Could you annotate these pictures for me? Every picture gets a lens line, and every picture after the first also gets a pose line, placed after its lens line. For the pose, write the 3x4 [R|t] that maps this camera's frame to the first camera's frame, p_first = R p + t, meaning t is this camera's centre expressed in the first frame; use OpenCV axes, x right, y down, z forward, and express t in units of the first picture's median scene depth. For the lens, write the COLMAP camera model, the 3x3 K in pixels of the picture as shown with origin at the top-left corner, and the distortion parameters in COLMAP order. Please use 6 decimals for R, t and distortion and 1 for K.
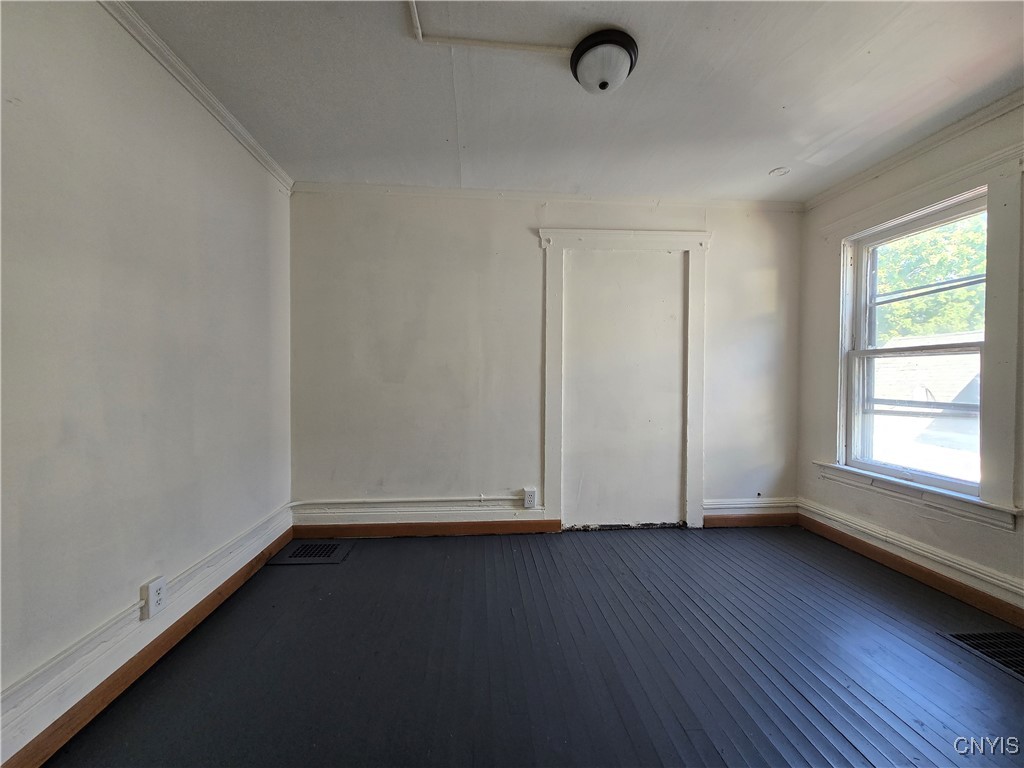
lens RADIAL K [[419.7, 0, 515.6], [0, 419.7, 382.4], [0, 0, 1]] dist [0.000402, 0.000655]
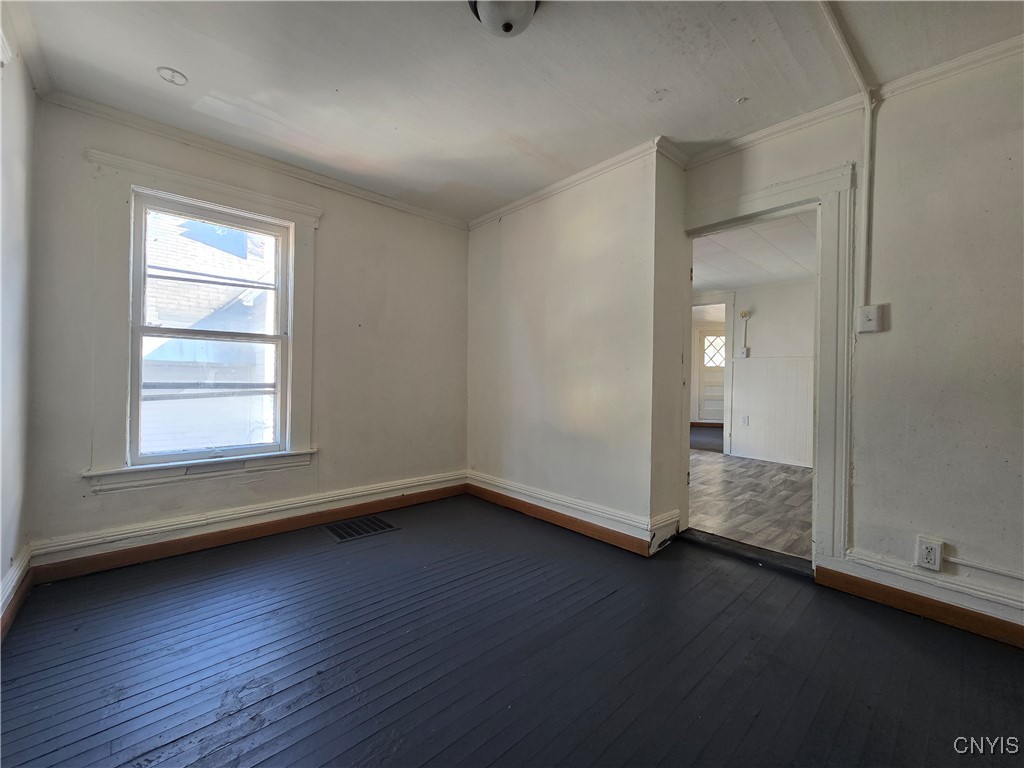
lens RADIAL K [[419.7, 0, 515.6], [0, 419.7, 382.4], [0, 0, 1]] dist [0.000402, 0.000655]
pose [[-0.601775, -0.022647, 0.798345, -0.349875], [-0.004401, 0.999677, 0.025041, 0.013880], [-0.798654, 0.011555, -0.601680, 1.016427]]
